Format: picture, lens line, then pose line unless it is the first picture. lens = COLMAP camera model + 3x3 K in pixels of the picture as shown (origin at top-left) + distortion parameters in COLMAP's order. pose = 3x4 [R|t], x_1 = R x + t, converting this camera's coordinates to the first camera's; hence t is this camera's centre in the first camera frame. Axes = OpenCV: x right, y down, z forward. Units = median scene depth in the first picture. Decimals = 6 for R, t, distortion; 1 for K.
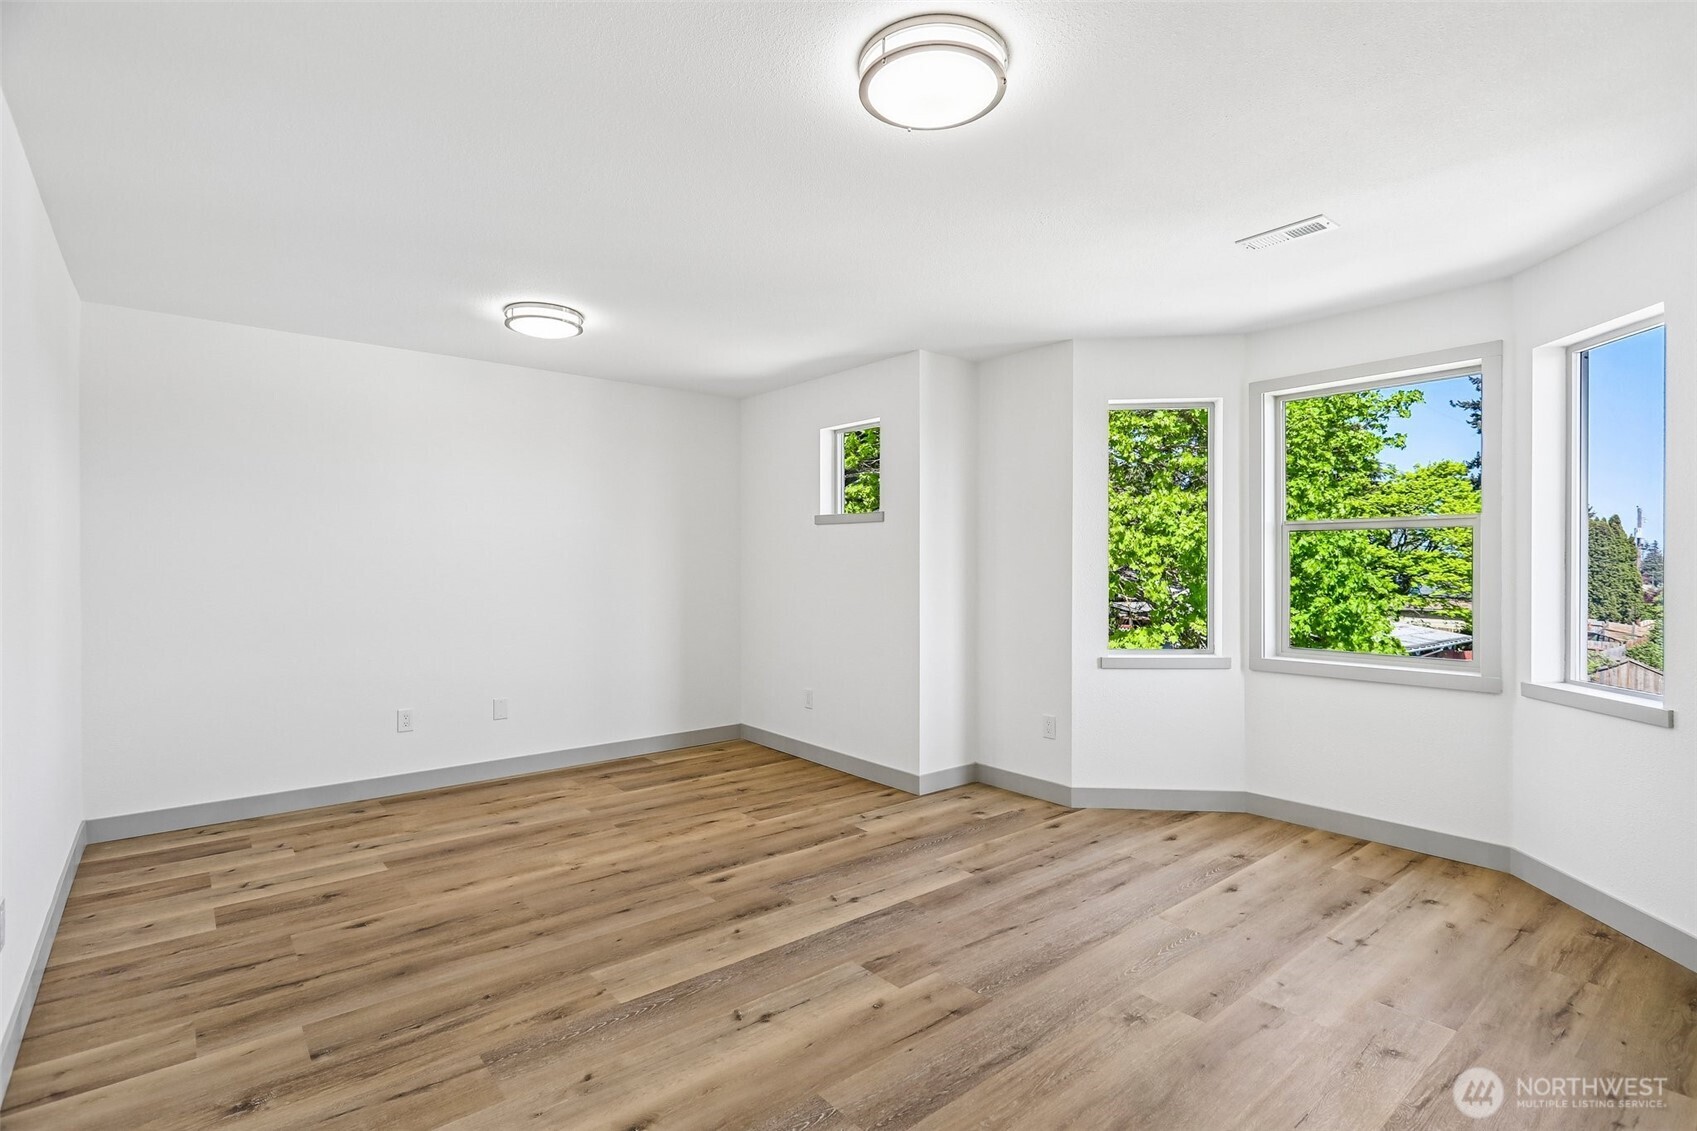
lens RADIAL K [[815.4, 0, 849.1], [0, 815.4, 568.6], [0, 0, 1]] dist [-0.006022, 0.004347]
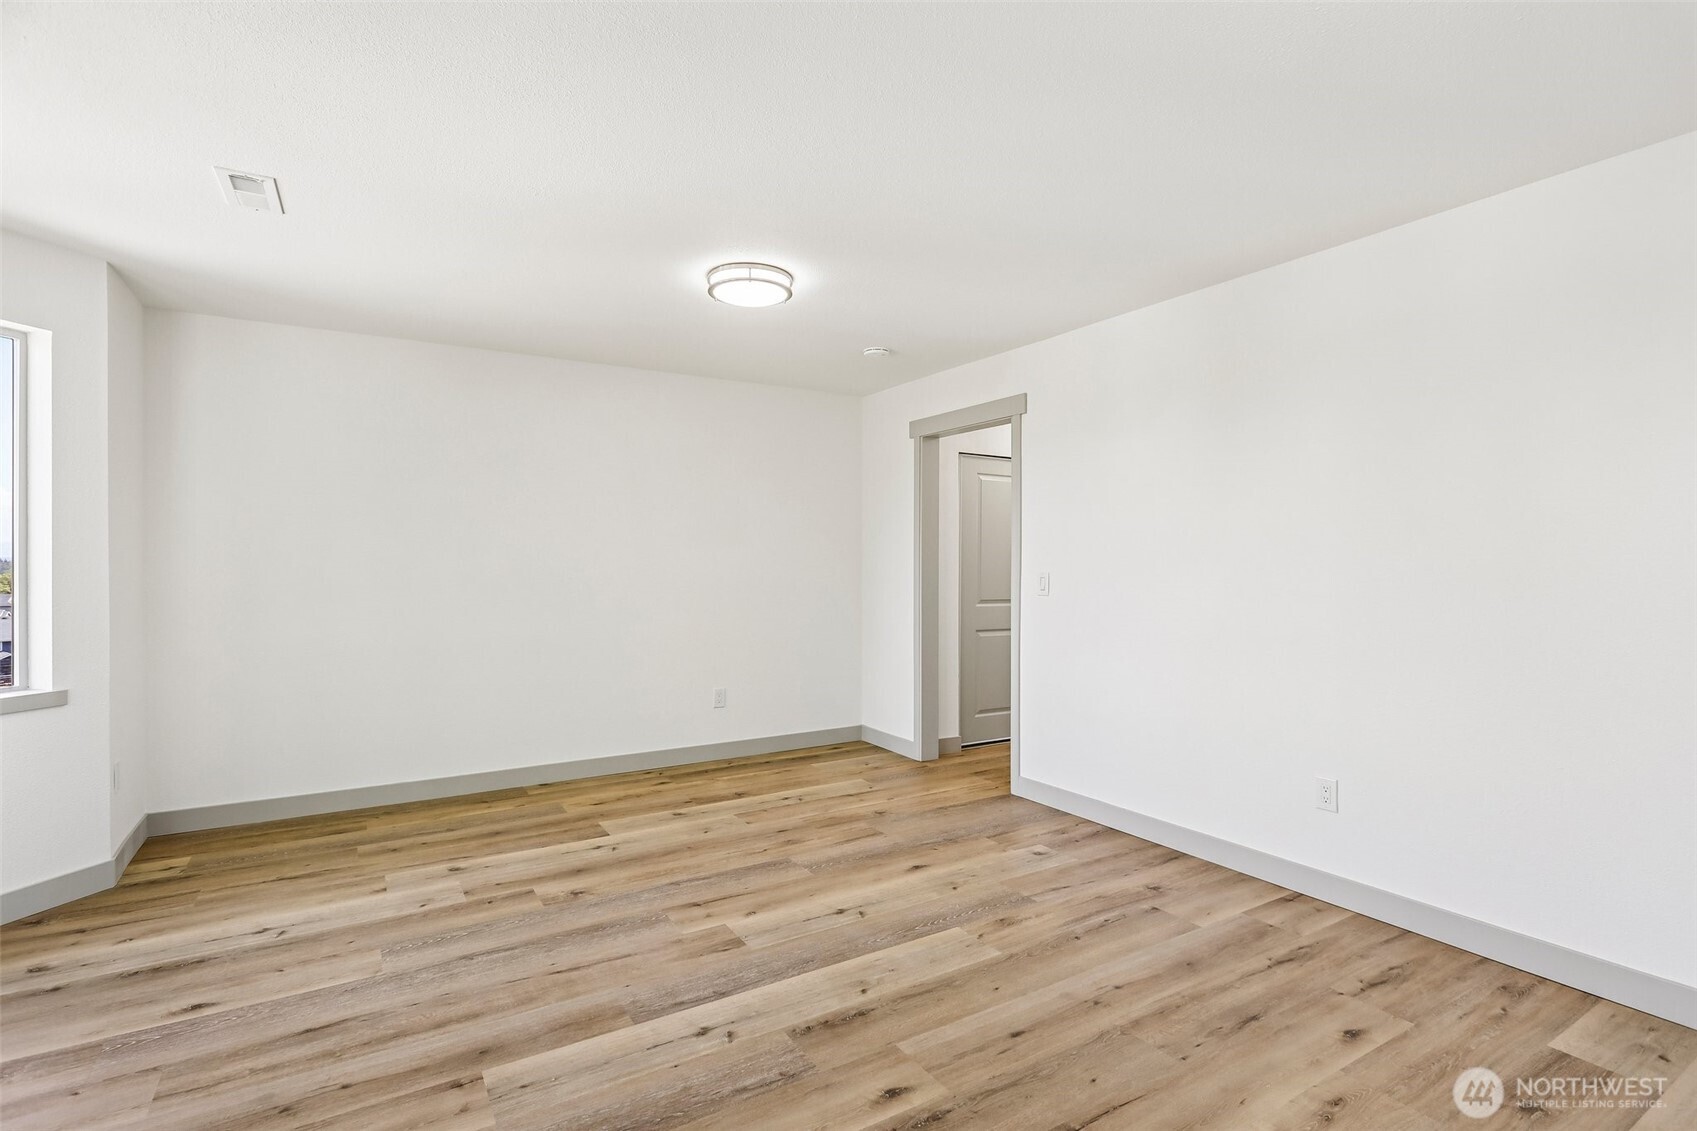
lens RADIAL K [[815.4, 0, 850.6], [0, 815.4, 565.0], [0, 0, 1]] dist [-0.006022, 0.004347]
pose [[-0.990484, -0.000301, 0.137629, -0.253792], [0.000453, 0.999985, 0.005448, -0.008874], [-0.137628, 0.005458, -0.990469, 1.943852]]
